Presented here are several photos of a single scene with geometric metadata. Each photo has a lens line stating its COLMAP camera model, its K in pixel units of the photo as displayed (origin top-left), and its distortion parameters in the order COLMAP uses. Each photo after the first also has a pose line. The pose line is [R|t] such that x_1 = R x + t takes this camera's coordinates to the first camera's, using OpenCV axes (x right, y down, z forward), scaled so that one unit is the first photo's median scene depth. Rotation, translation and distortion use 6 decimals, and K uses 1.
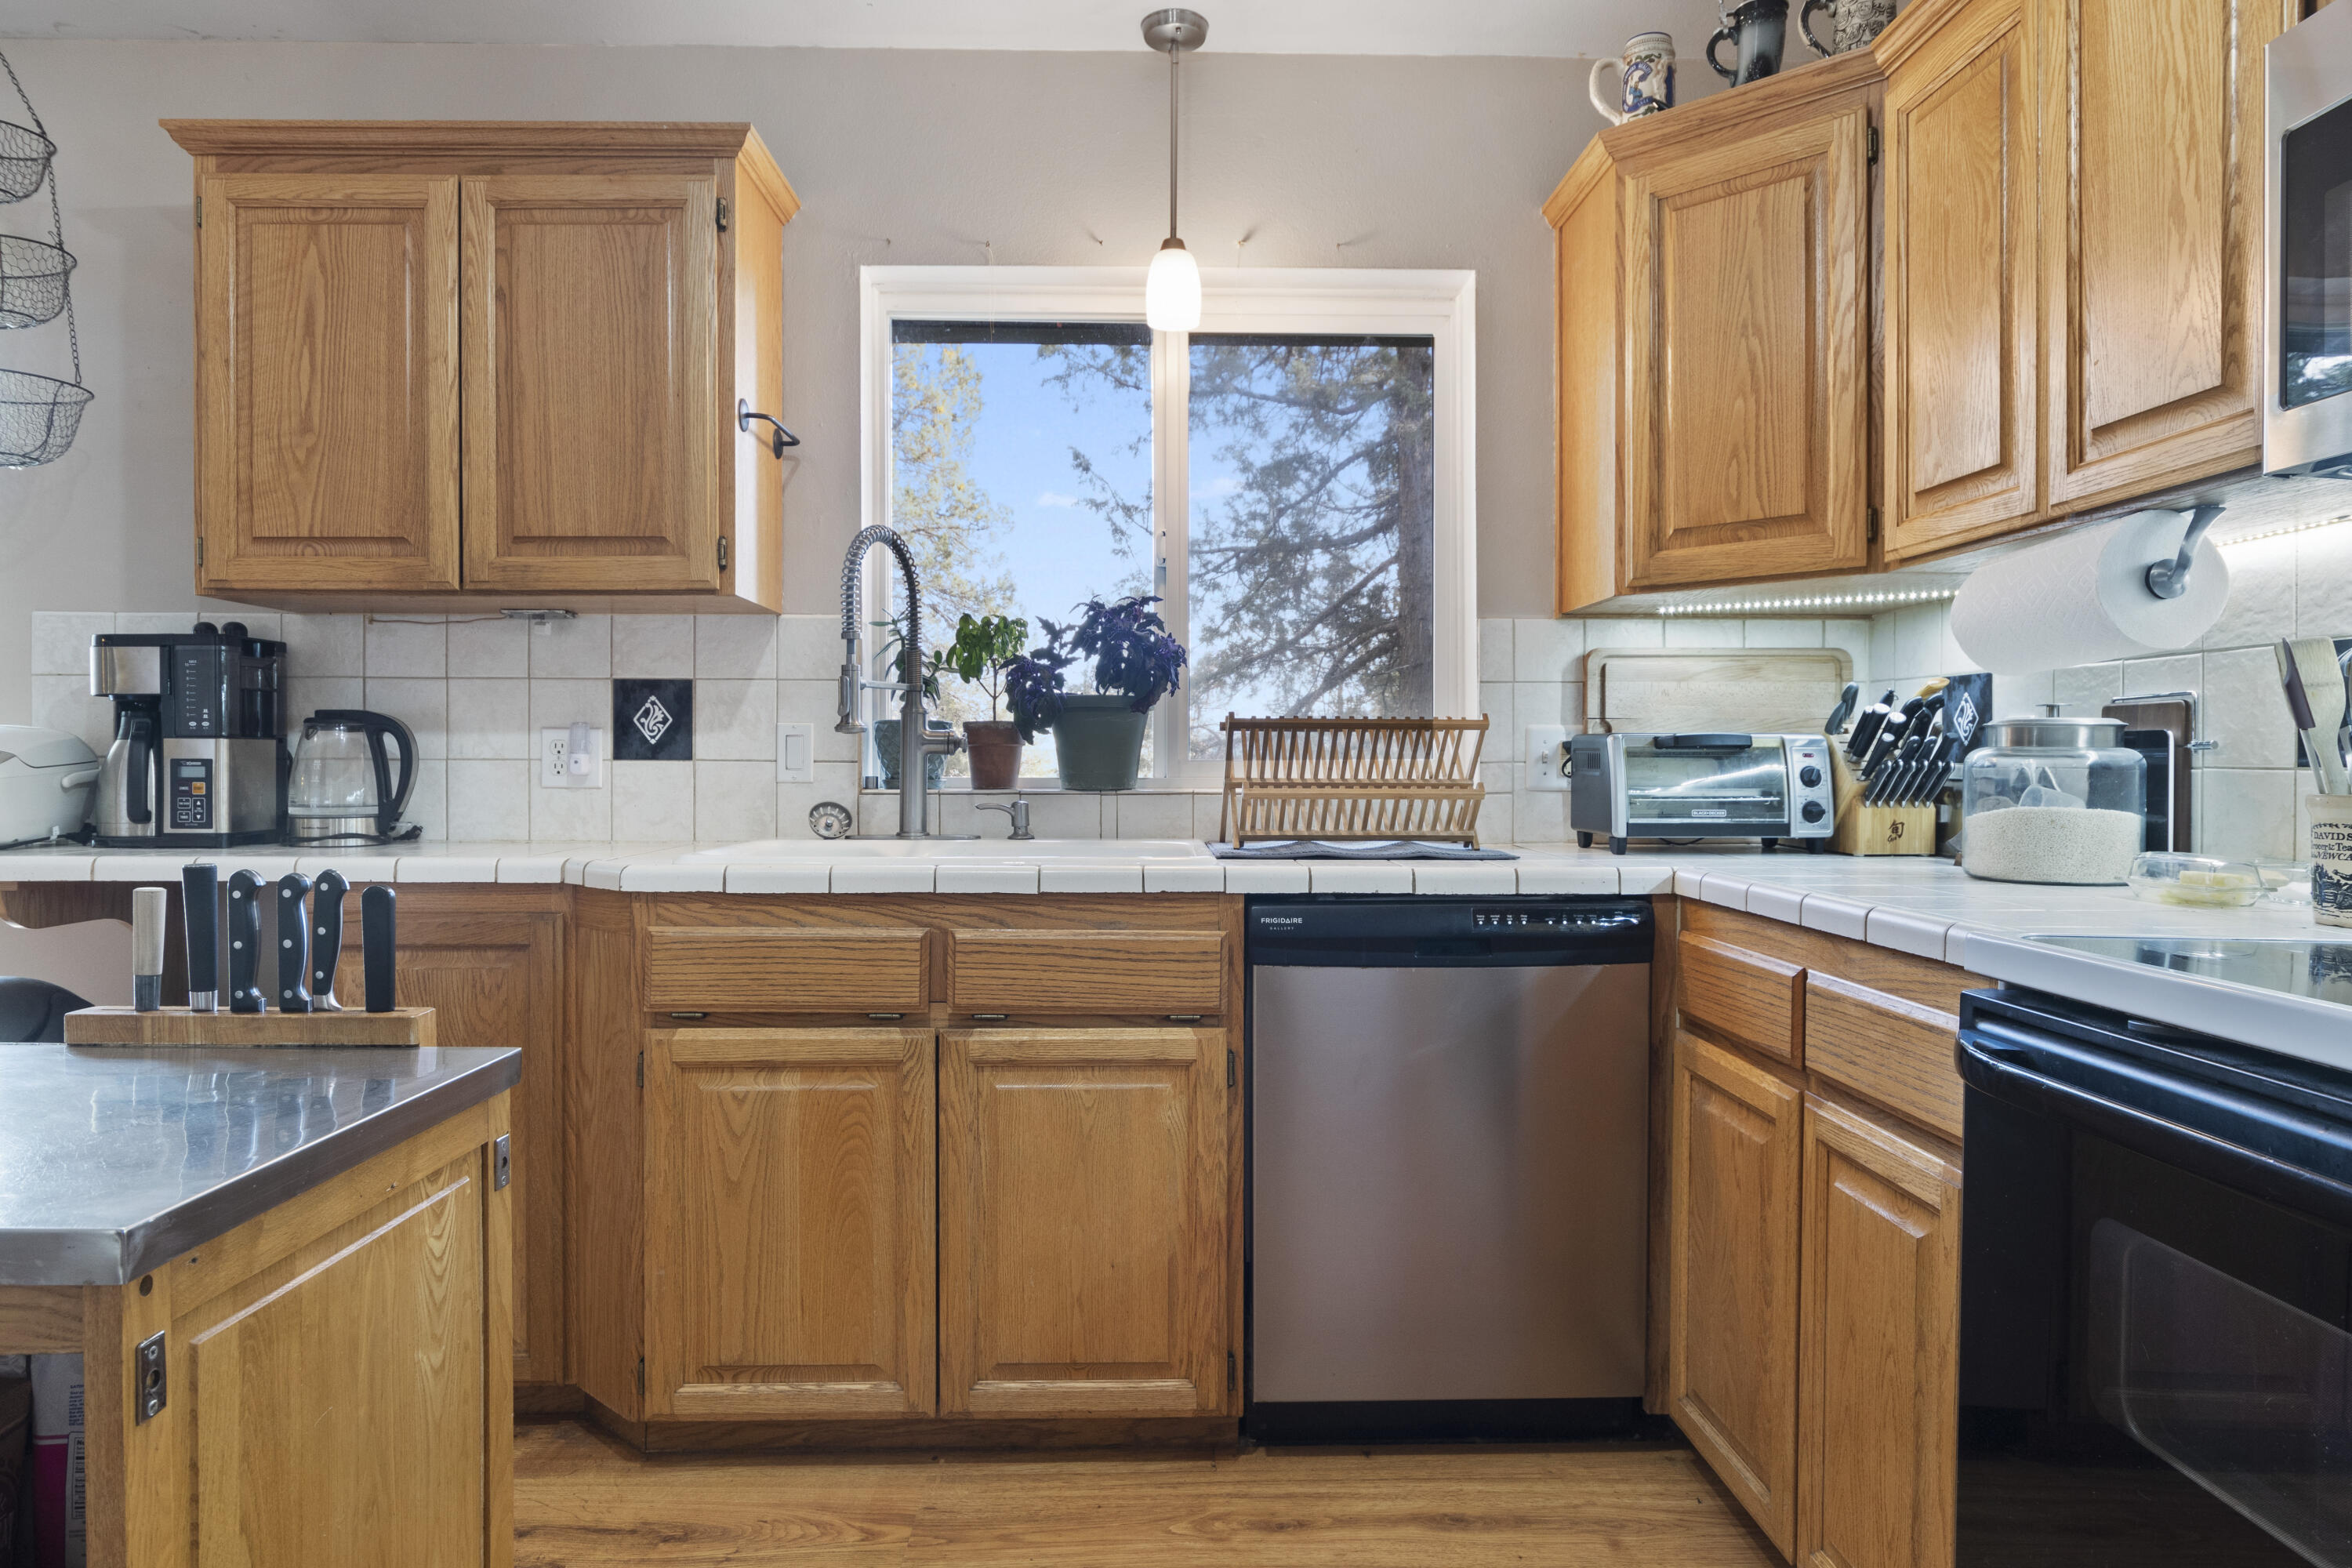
lens RADIAL K [[1416.5, 0, 1176.9], [0, 1416.5, 771.8], [0, 0, 1]] dist [0.004373, -0.011384]
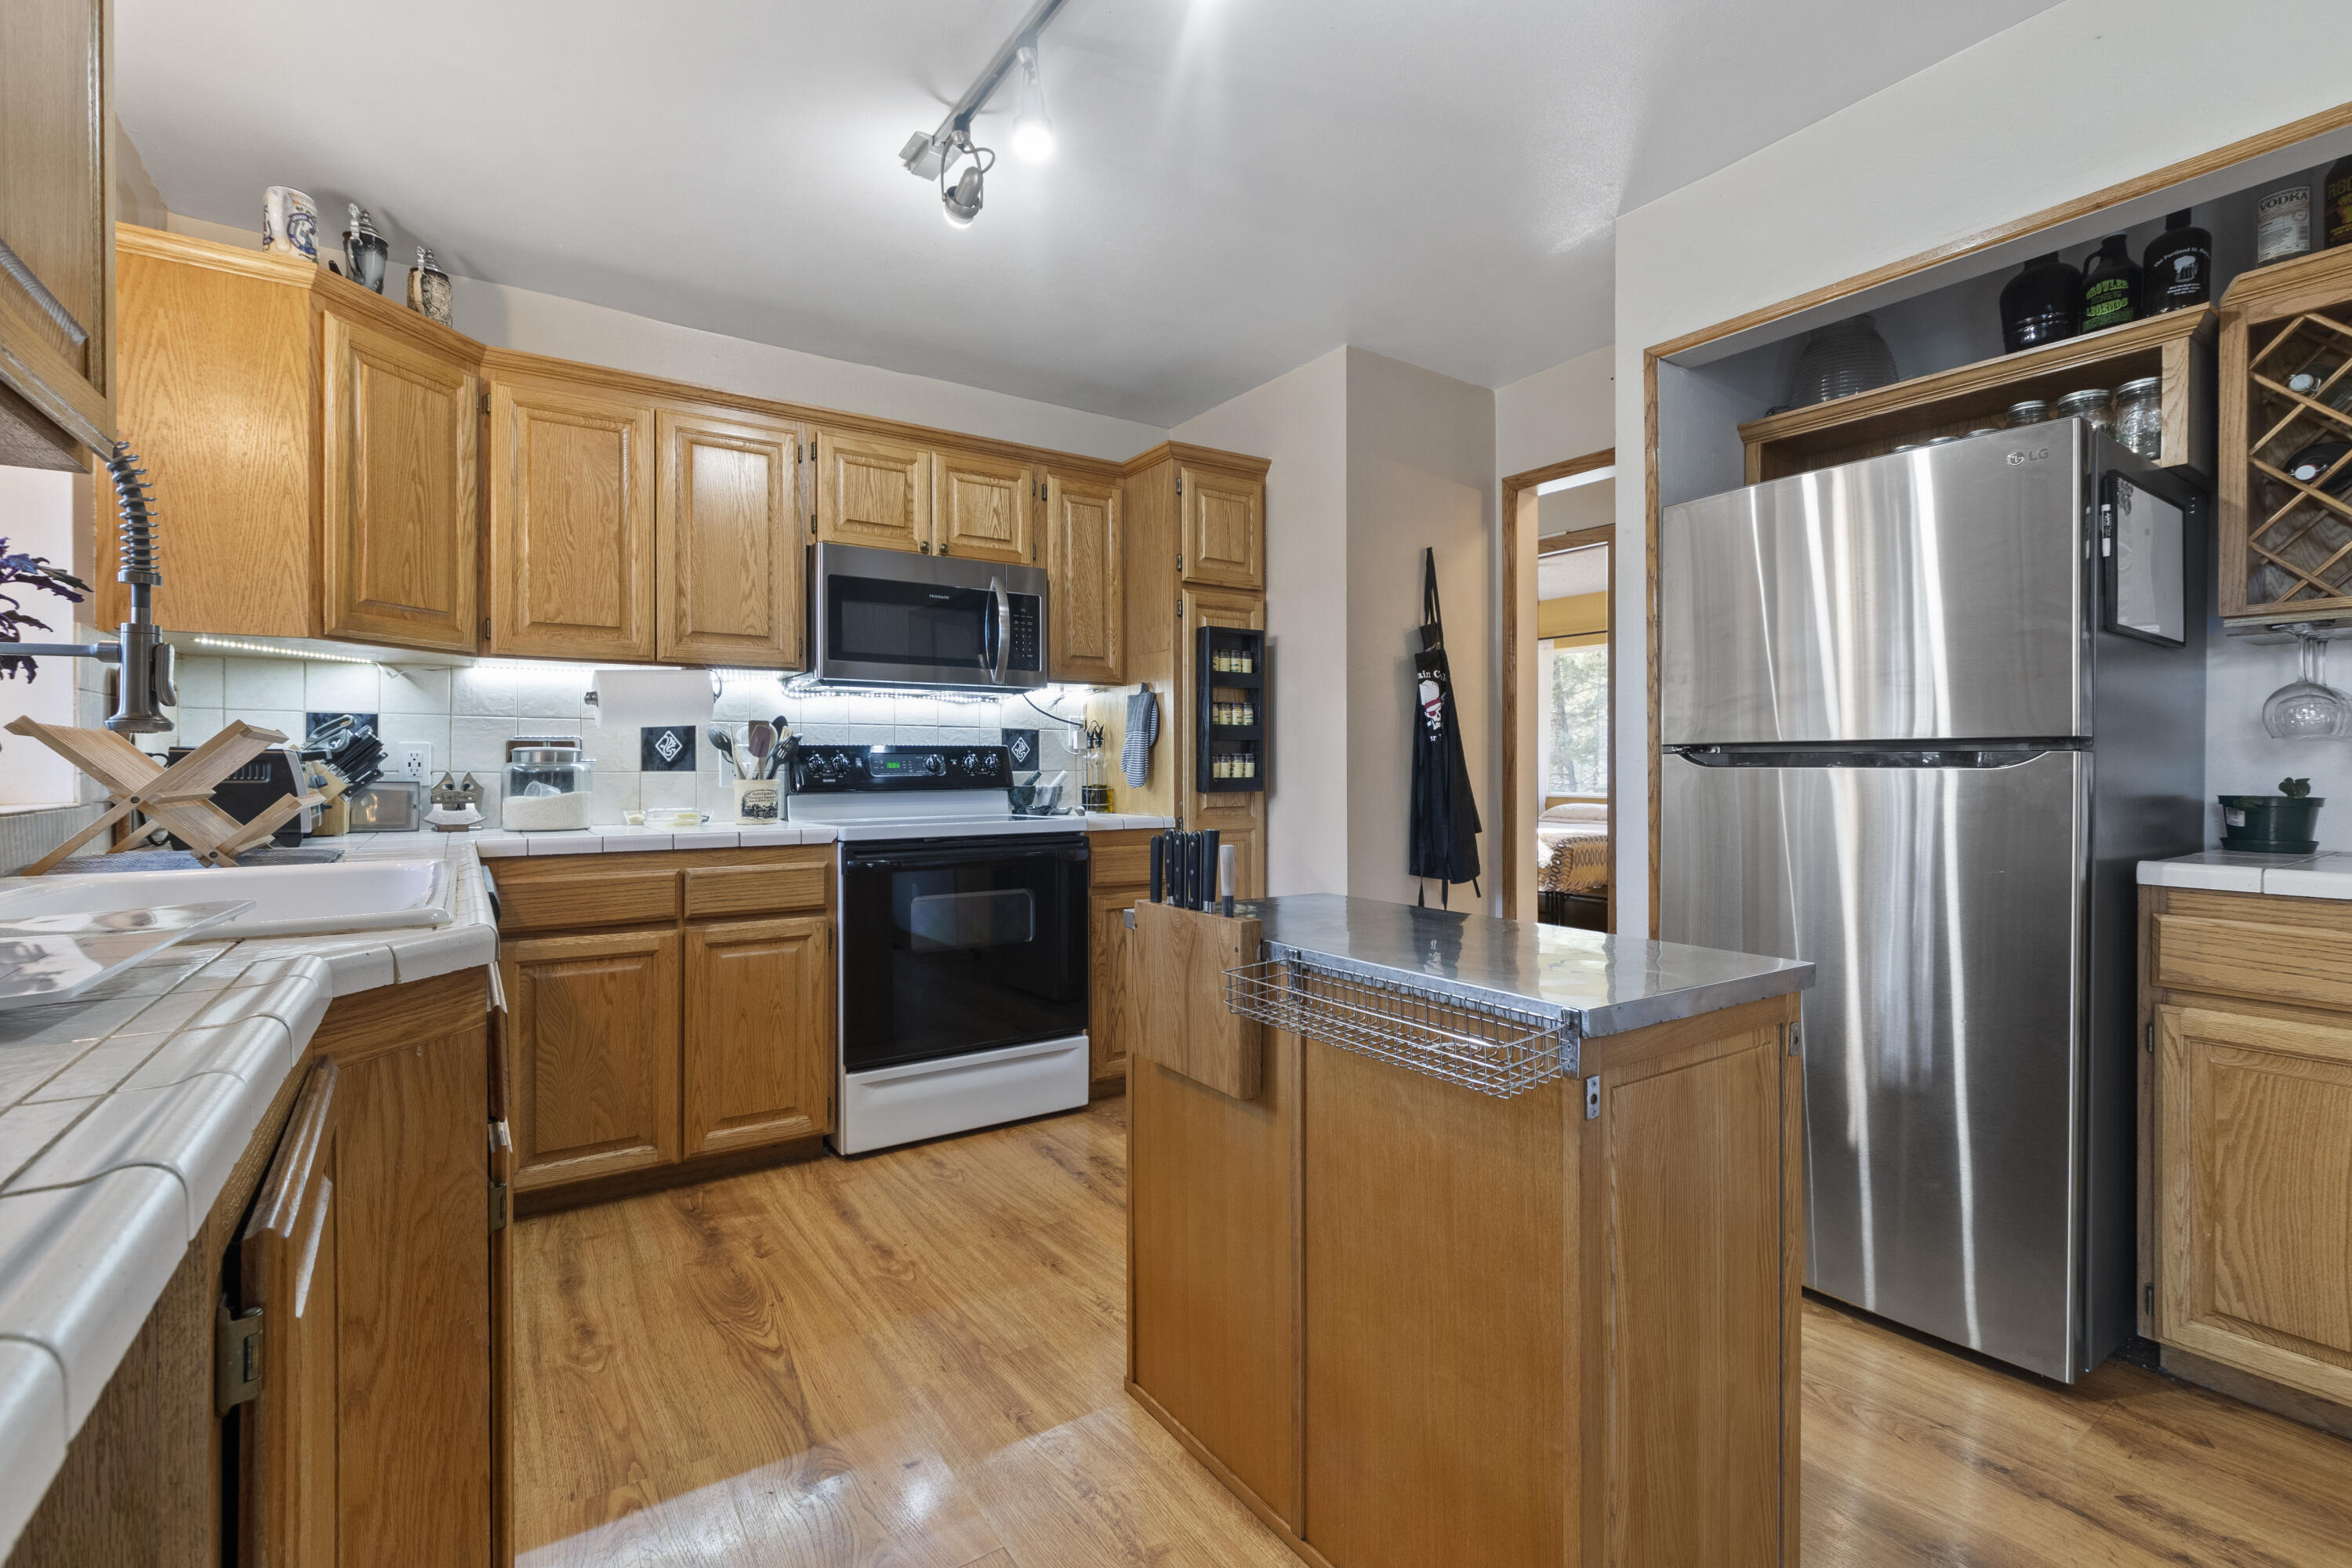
lens RADIAL K [[1053.2, 0, 1176.2], [0, 1053.2, 771.0], [0, 0, 1]] dist [-0.001242, -0.000207]
pose [[-0.546361, -0.005537, 0.837531, -0.997257], [0.007812, 0.999901, 0.011706, -0.014255], [-0.837513, 0.012938, -0.546264, 0.986174]]
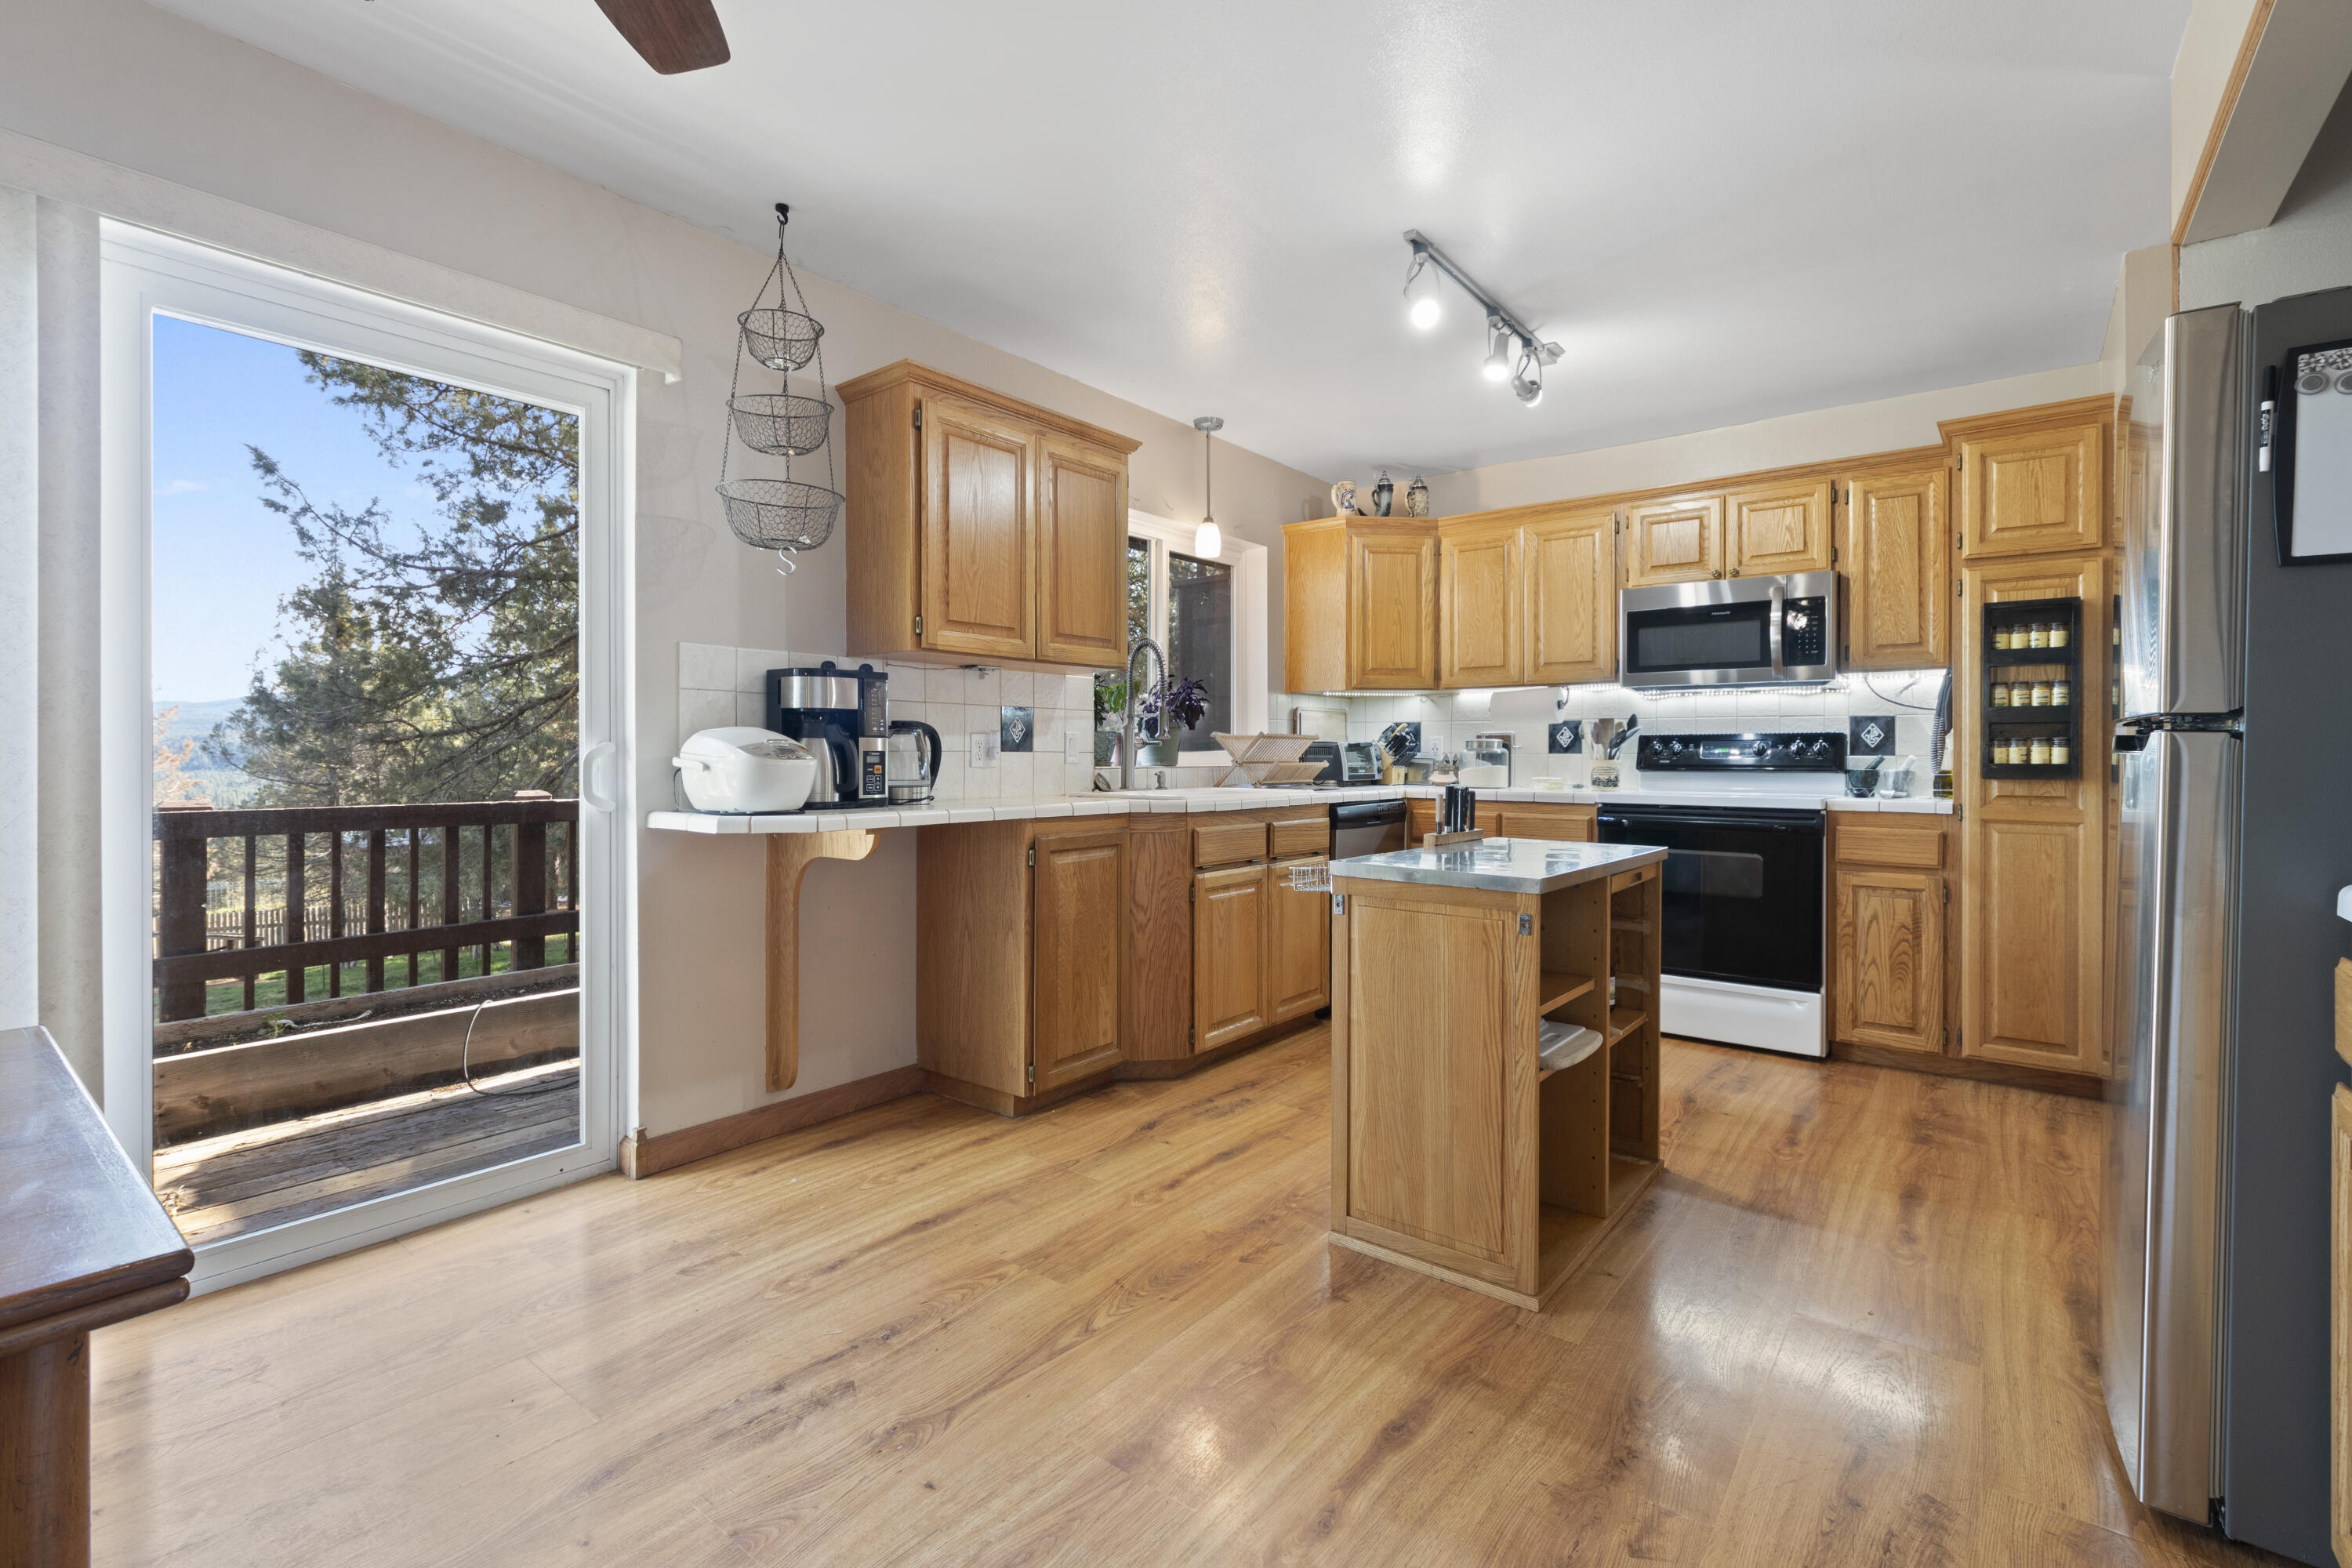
lens RADIAL K [[1039.1, 0, 1176.8], [0, 1039.1, 757.6], [0, 0, 1]] dist [0.008574, -0.013347]
pose [[0.637057, -0.004797, 0.770802, -1.585963], [0.006067, 0.999981, 0.001208, -0.001551], [-0.770793, 0.003907, 0.637074, 0.001015]]
